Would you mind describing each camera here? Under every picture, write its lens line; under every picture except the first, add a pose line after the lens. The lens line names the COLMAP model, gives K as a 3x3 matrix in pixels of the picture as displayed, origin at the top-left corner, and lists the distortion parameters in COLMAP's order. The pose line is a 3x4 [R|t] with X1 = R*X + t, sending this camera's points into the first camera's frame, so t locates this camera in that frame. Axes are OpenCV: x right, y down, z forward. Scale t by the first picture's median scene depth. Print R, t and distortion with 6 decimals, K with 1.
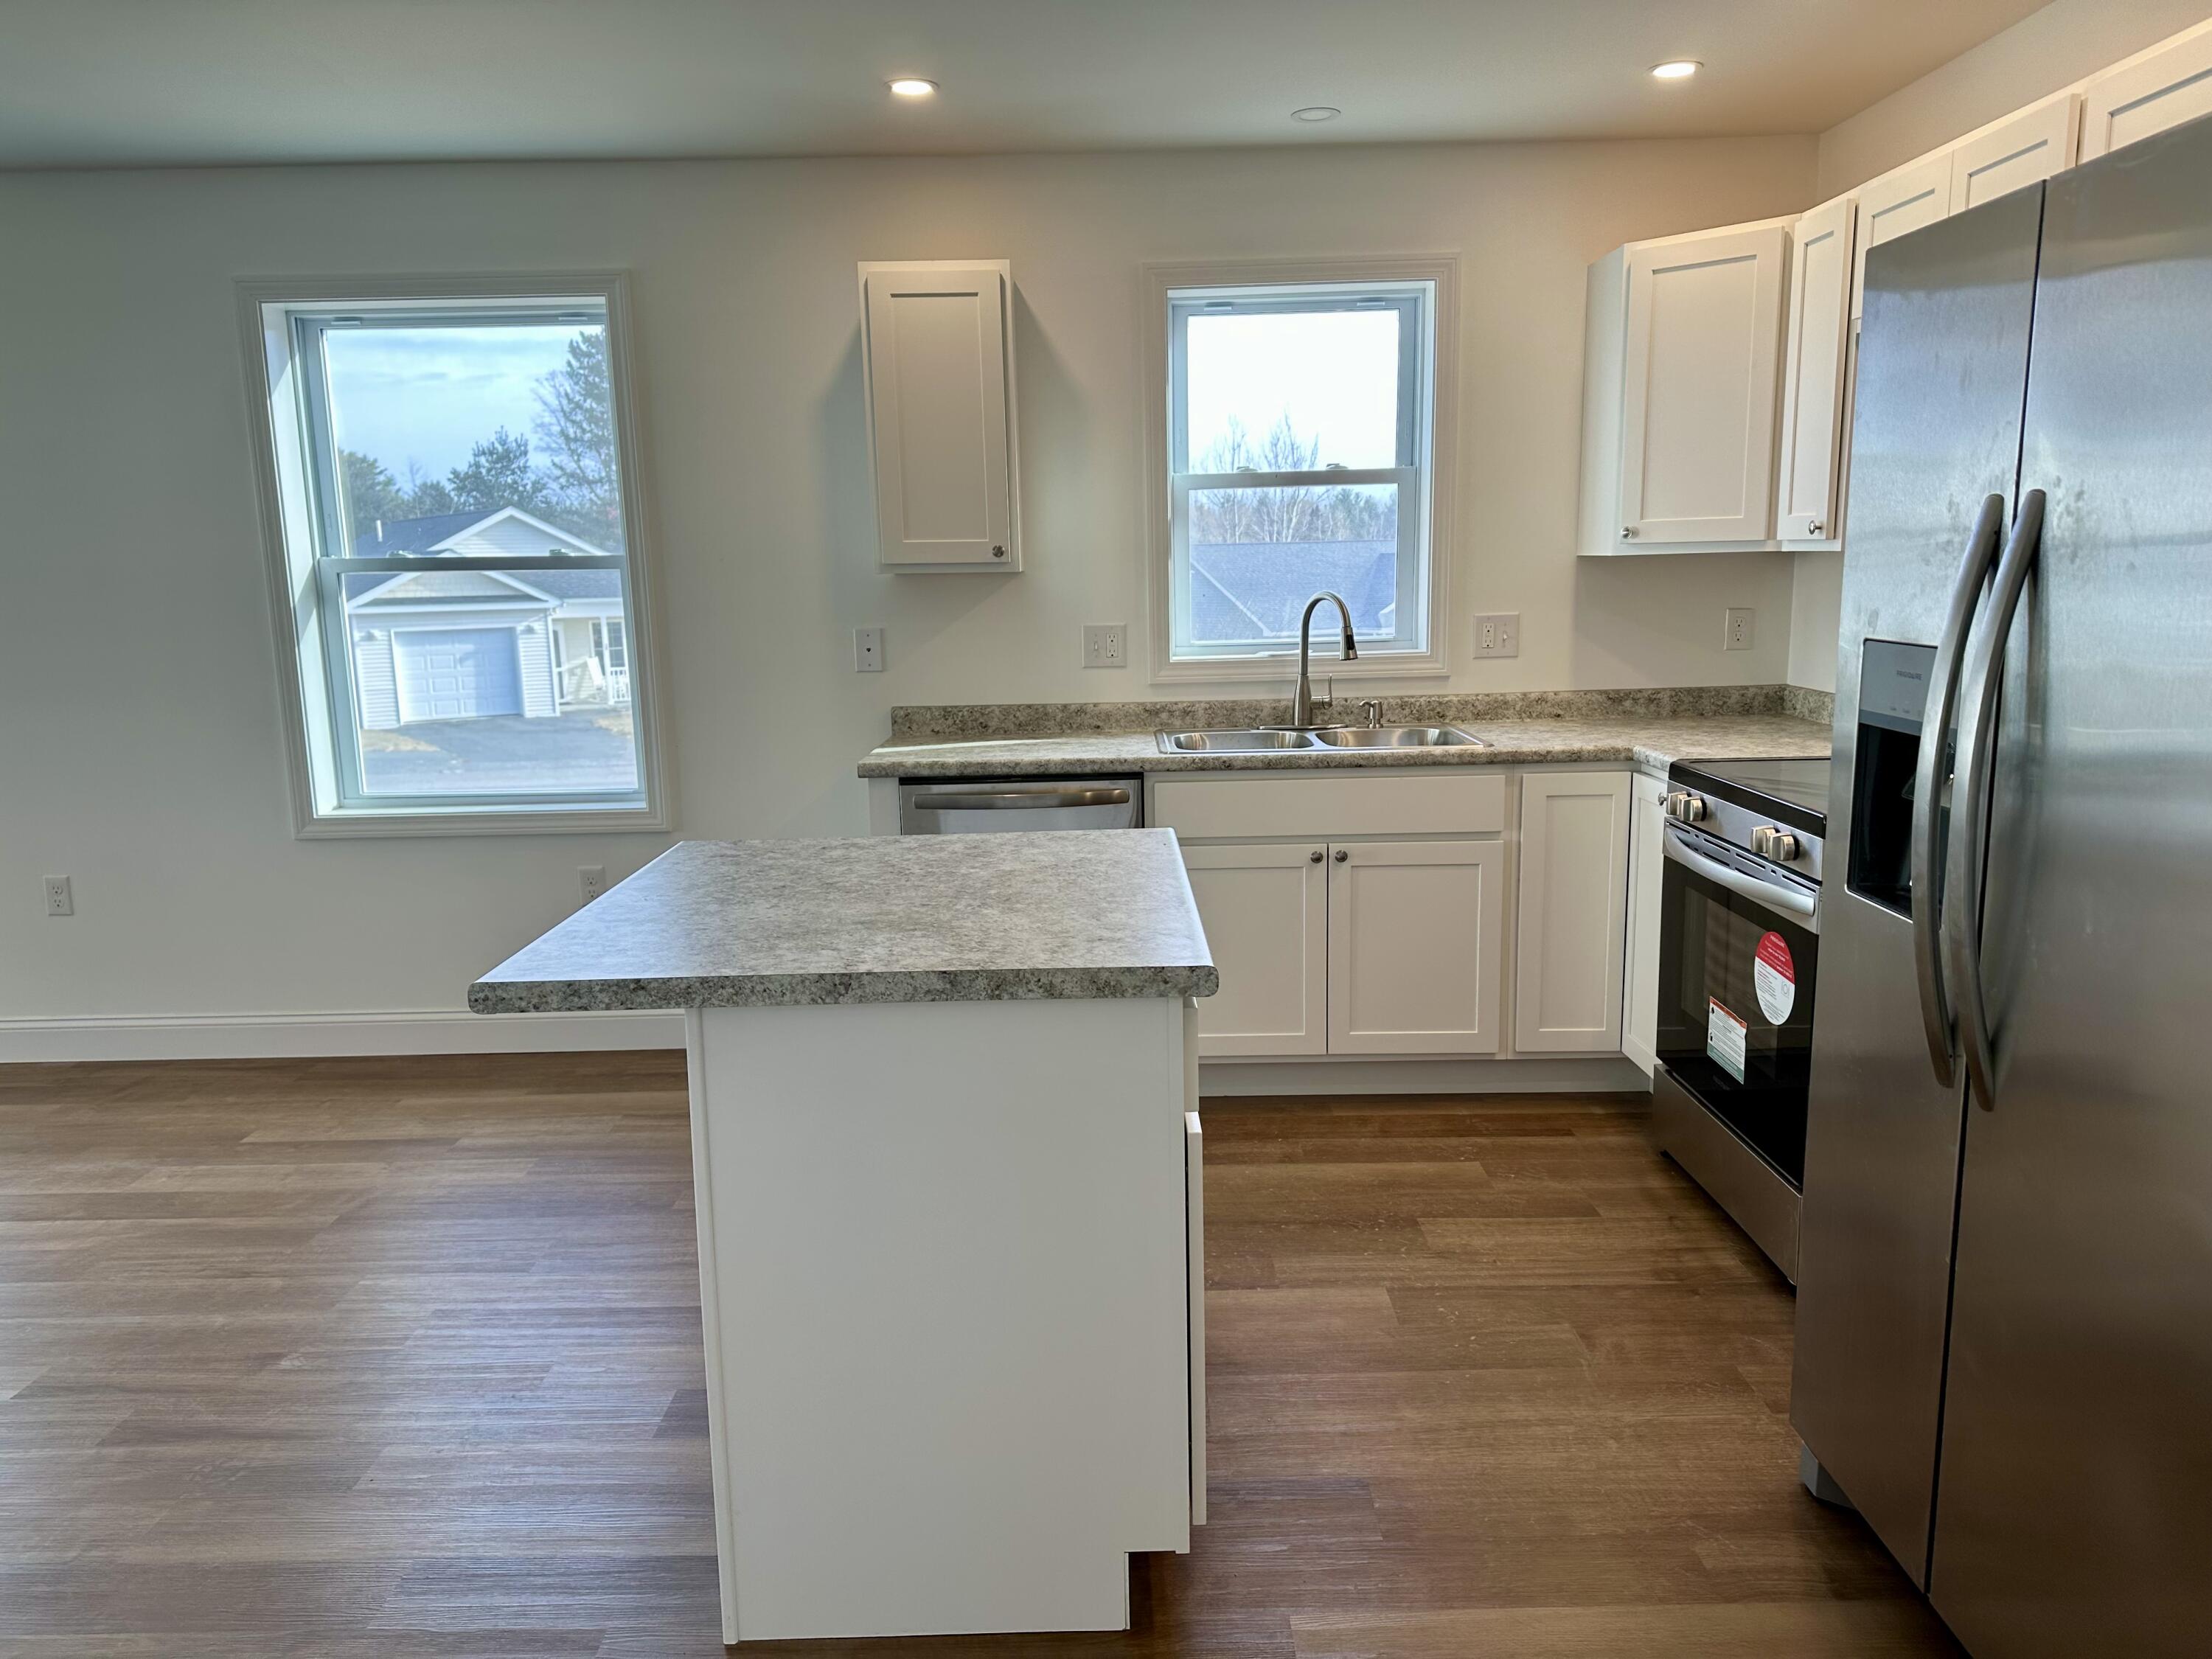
lens RADIAL K [[1530.3, 0, 1110.1], [0, 1530.3, 869.4], [0, 0, 1]] dist [0.139185, -0.196850]
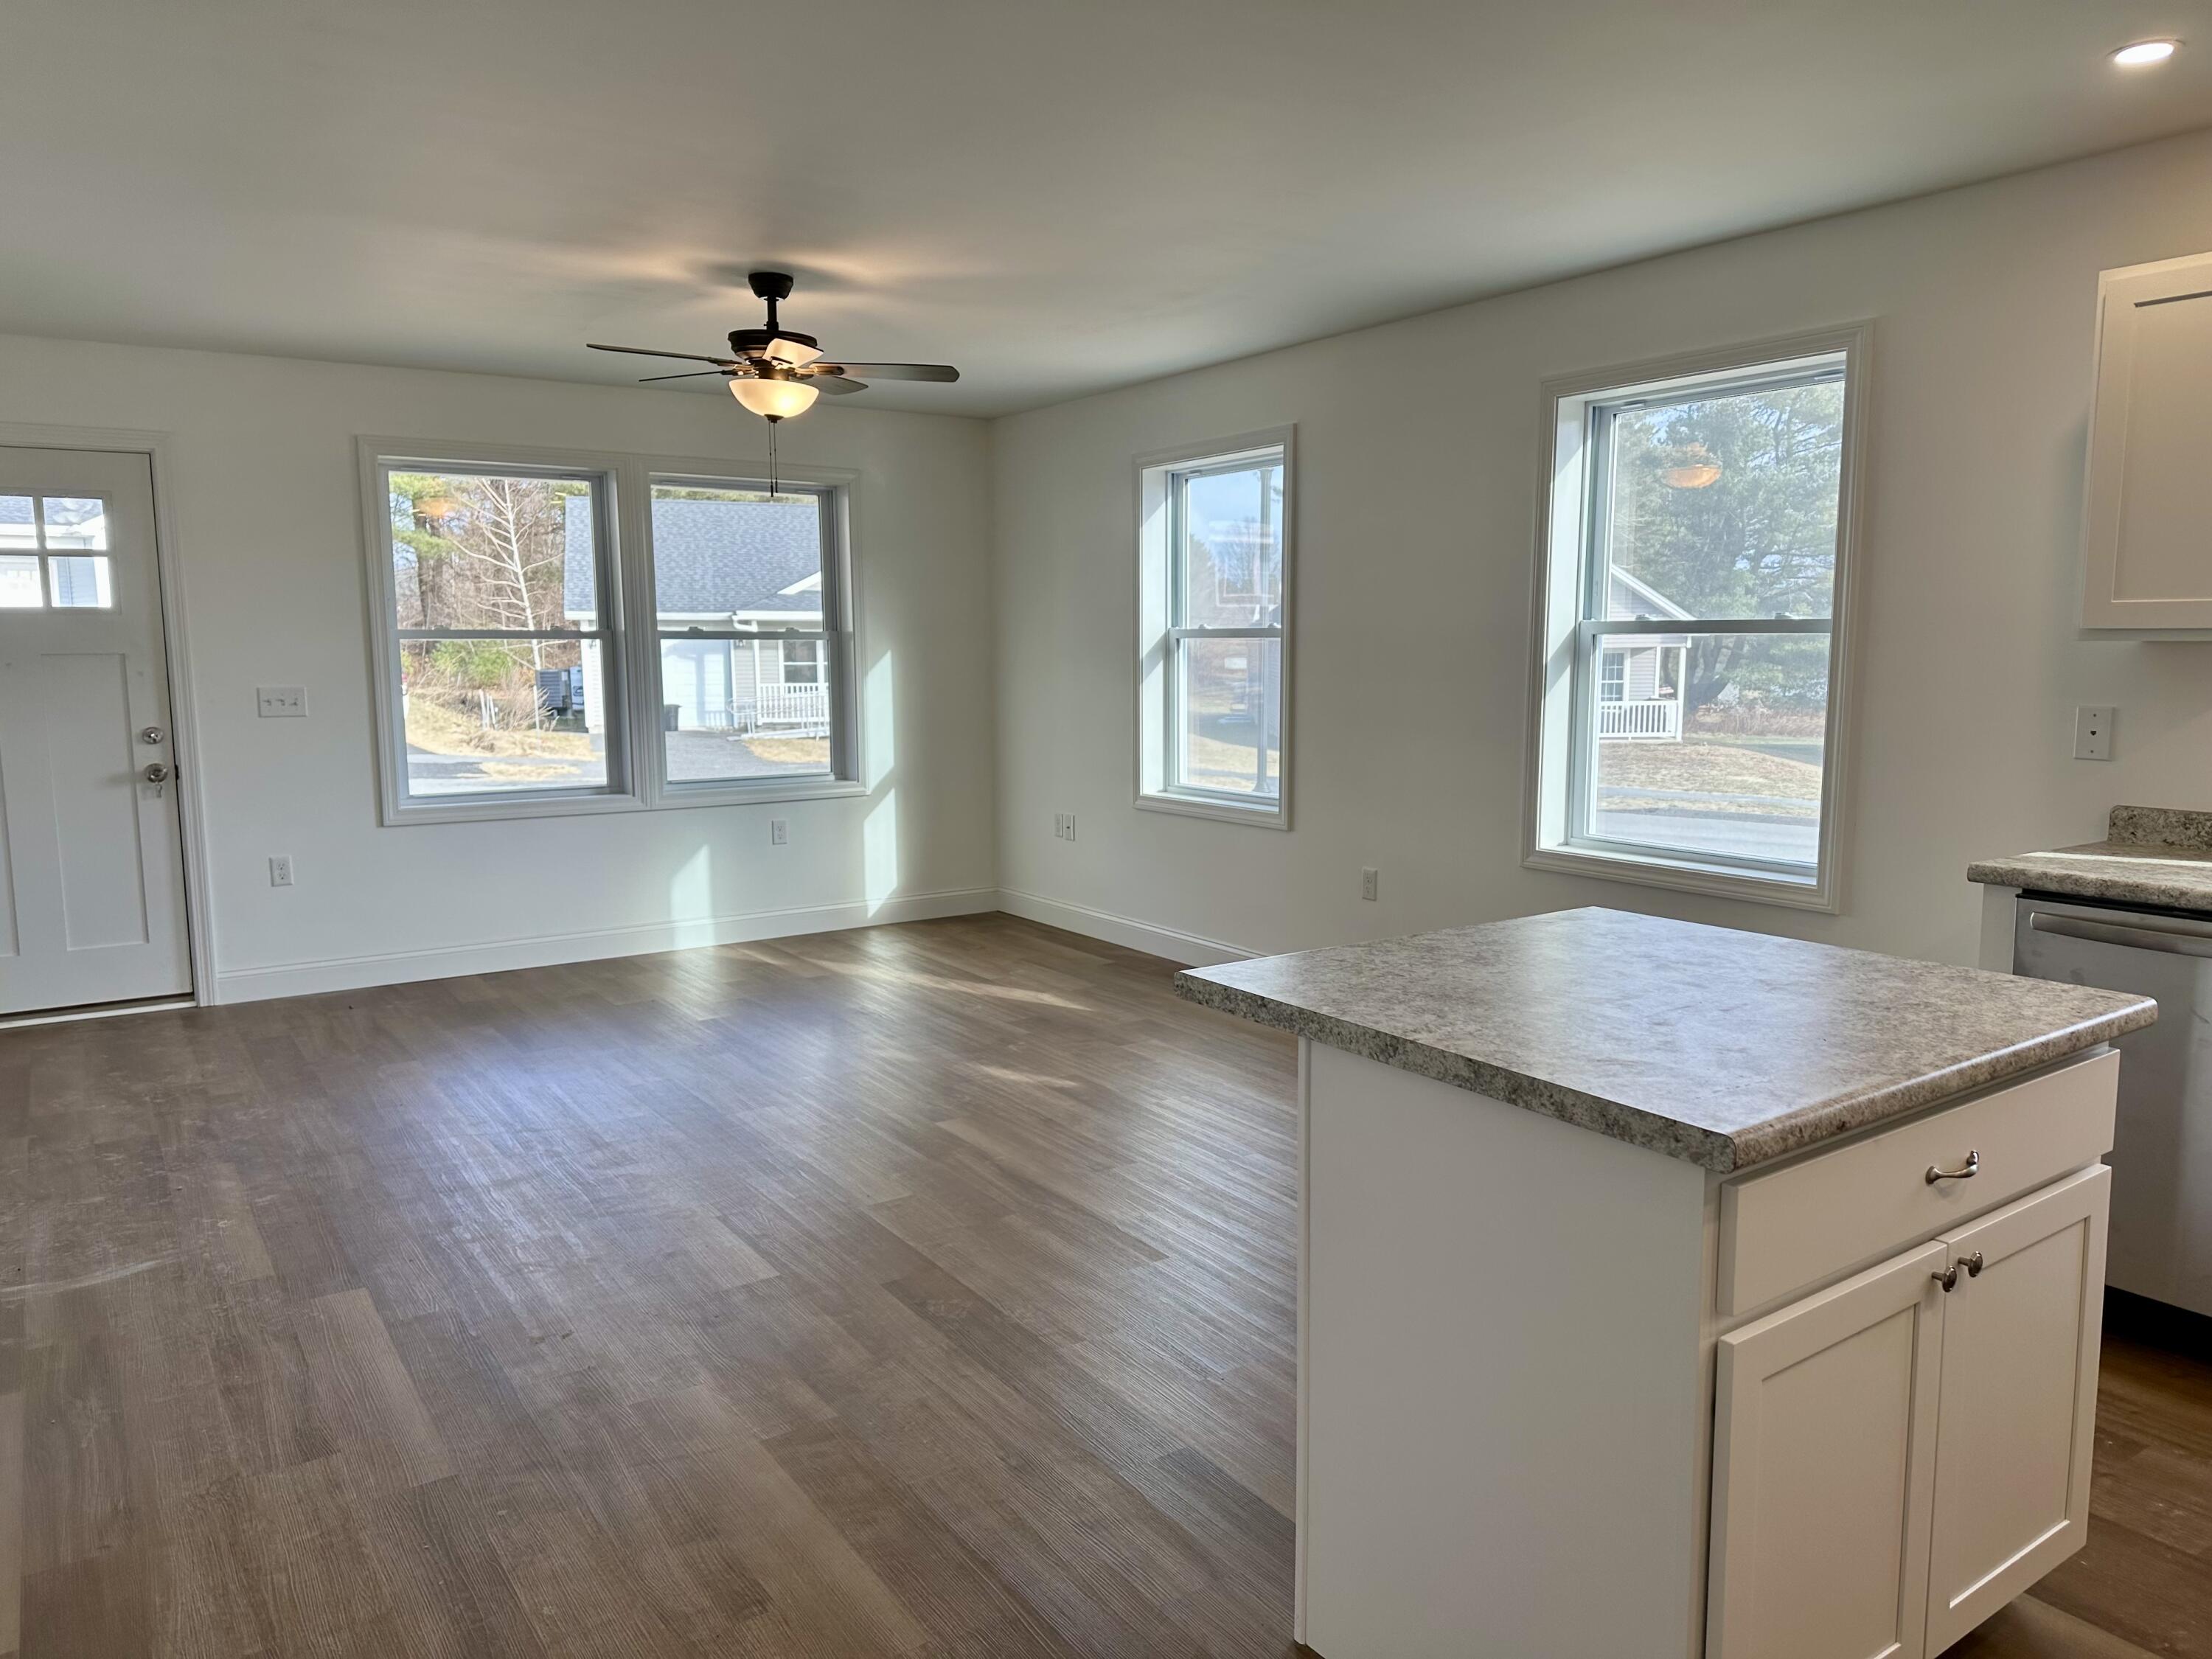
lens RADIAL K [[1542.8, 0, 1106.4], [0, 1542.8, 830.2], [0, 0, 1]] dist [0.098349, -0.116909]
pose [[0.563588, 0.123478, -0.816775, 0.266135], [-0.173575, 0.984392, 0.029048, -0.030434], [0.807614, 0.125400, 0.576225, 0.130038]]
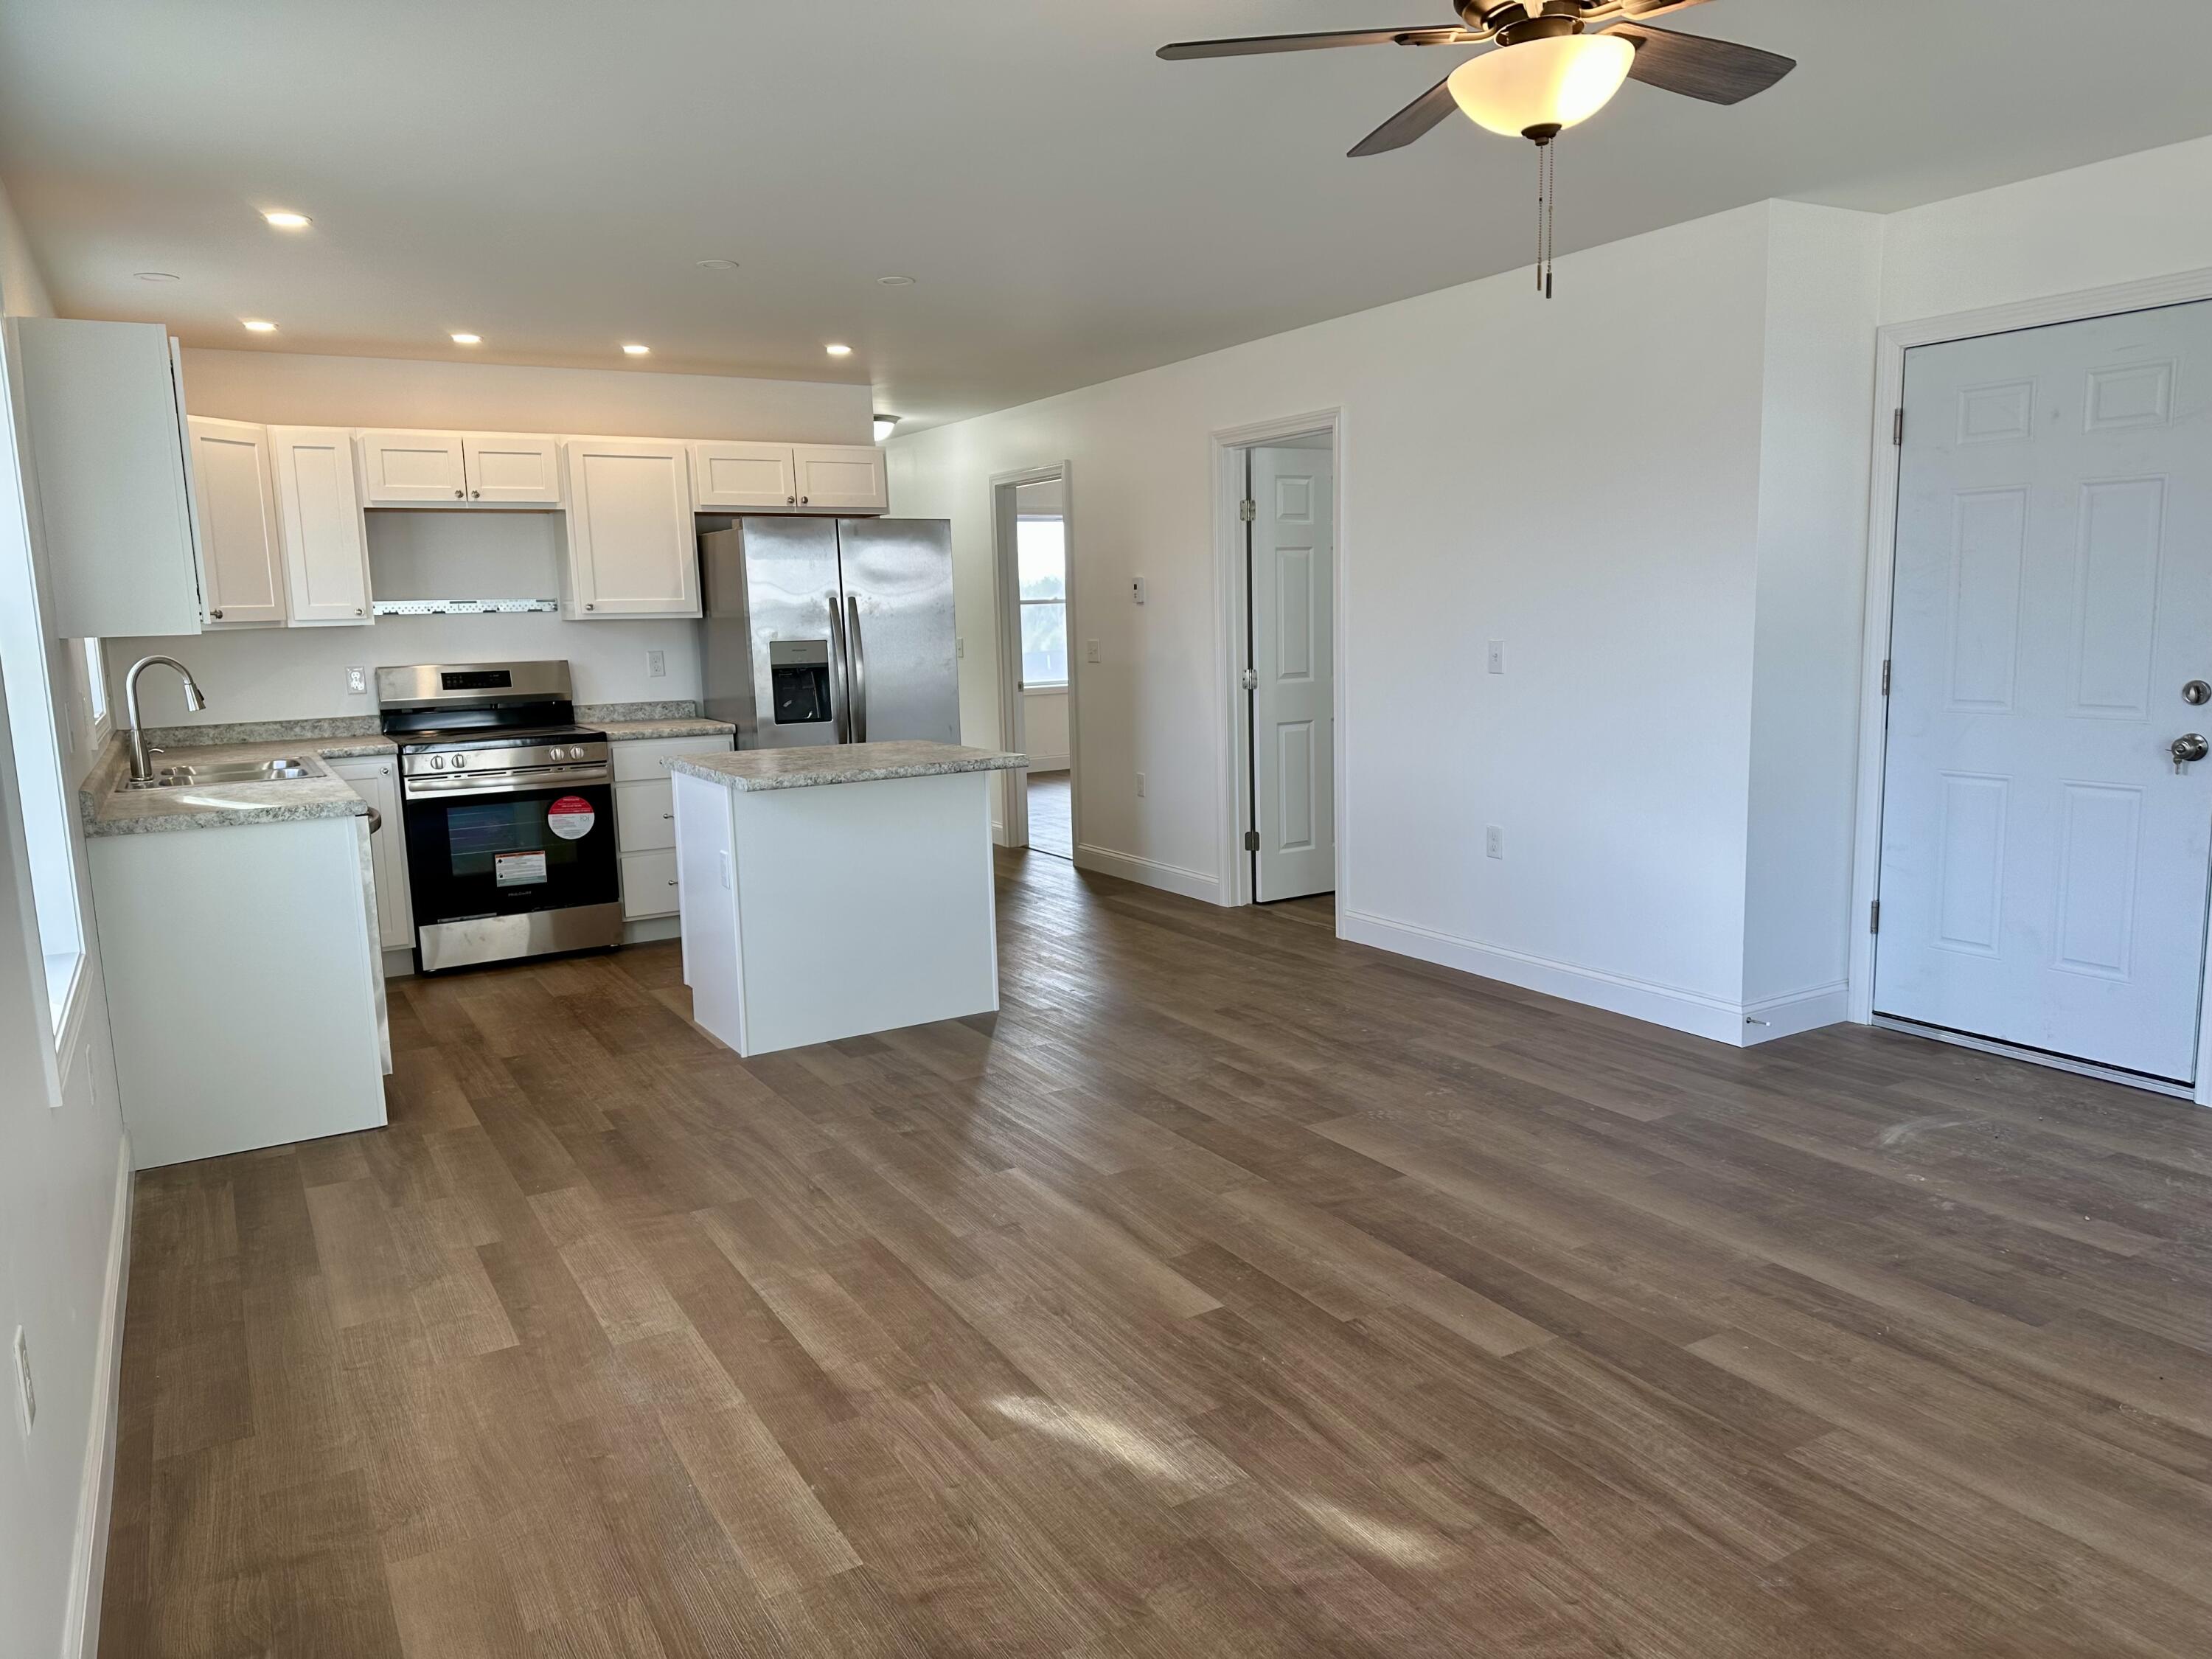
lens RADIAL K [[1542.8, 0, 1106.4], [0, 1542.8, 830.2], [0, 0, 1]] dist [0.098349, -0.116909]
pose [[-0.507242, -0.087007, 0.857400, -1.453692], [0.215874, 0.950345, 0.224151, -0.193540], [-0.834328, 0.298789, -0.463272, 1.123587]]
